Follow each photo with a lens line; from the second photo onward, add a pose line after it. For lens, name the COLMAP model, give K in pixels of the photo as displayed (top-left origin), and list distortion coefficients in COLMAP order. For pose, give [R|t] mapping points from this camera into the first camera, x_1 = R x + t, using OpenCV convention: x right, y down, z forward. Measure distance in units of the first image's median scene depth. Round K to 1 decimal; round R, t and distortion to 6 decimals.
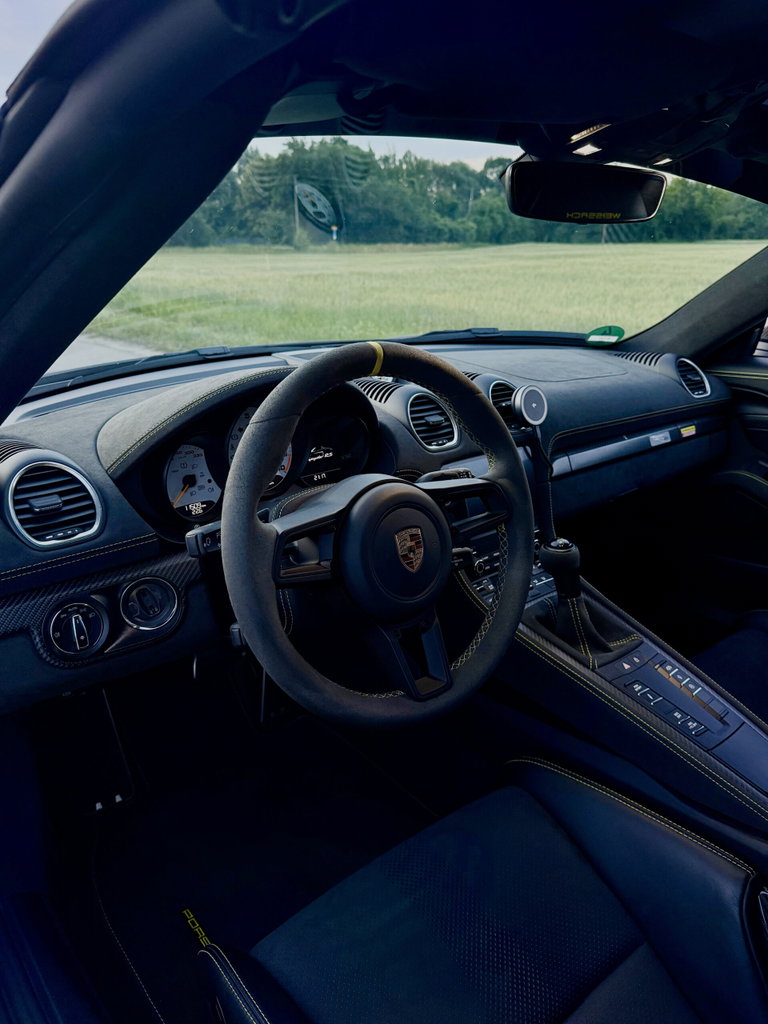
lens RADIAL K [[769.2, 0, 384.0], [0, 769.2, 512.0], [0, 0, 1]] dist [0.114996, -0.216978]
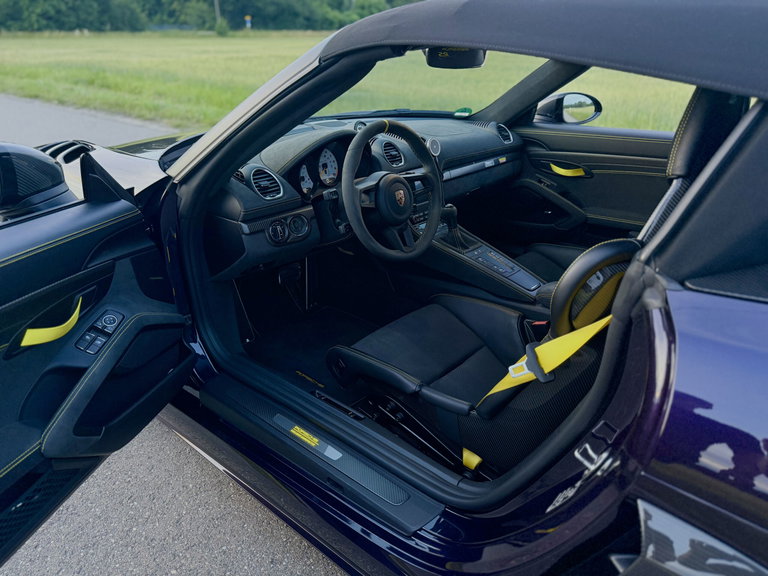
lens RADIAL K [[576.9, 0, 386.3], [0, 576.9, 300.6], [0, 0, 1]] dist [0.114996, -0.216978]
pose [[0.987668, -0.052867, 0.147364, -0.176577], [0.037743, 0.993902, 0.103605, 0.102089], [-0.151943, -0.096765, 0.983641, -0.551877]]
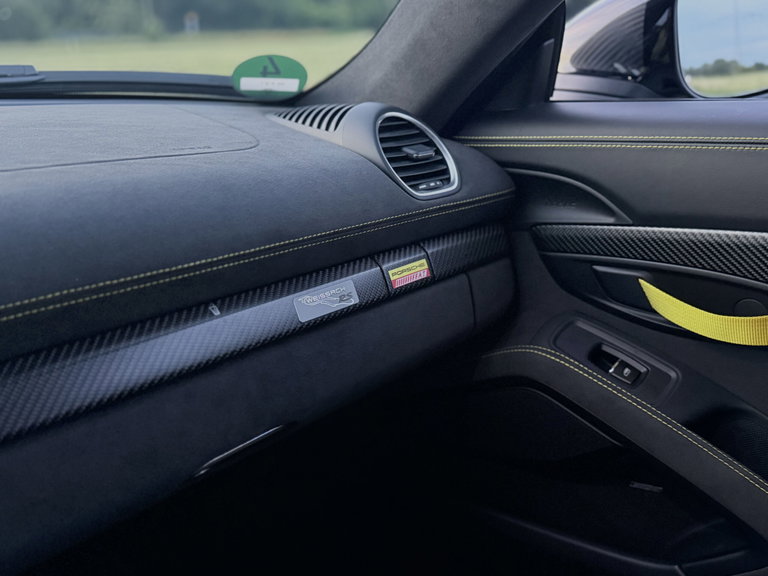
lens RADIAL K [[780.5, 0, 384.0], [0, 780.5, 288.0], [0, 0, 1]] dist [0.179104, -0.390574]
pose [[0.991147, -0.067092, 0.114571, 0.334592], [0.070537, 0.997163, -0.026277, -0.086986], [-0.112483, 0.034125, 0.993068, 0.576322]]
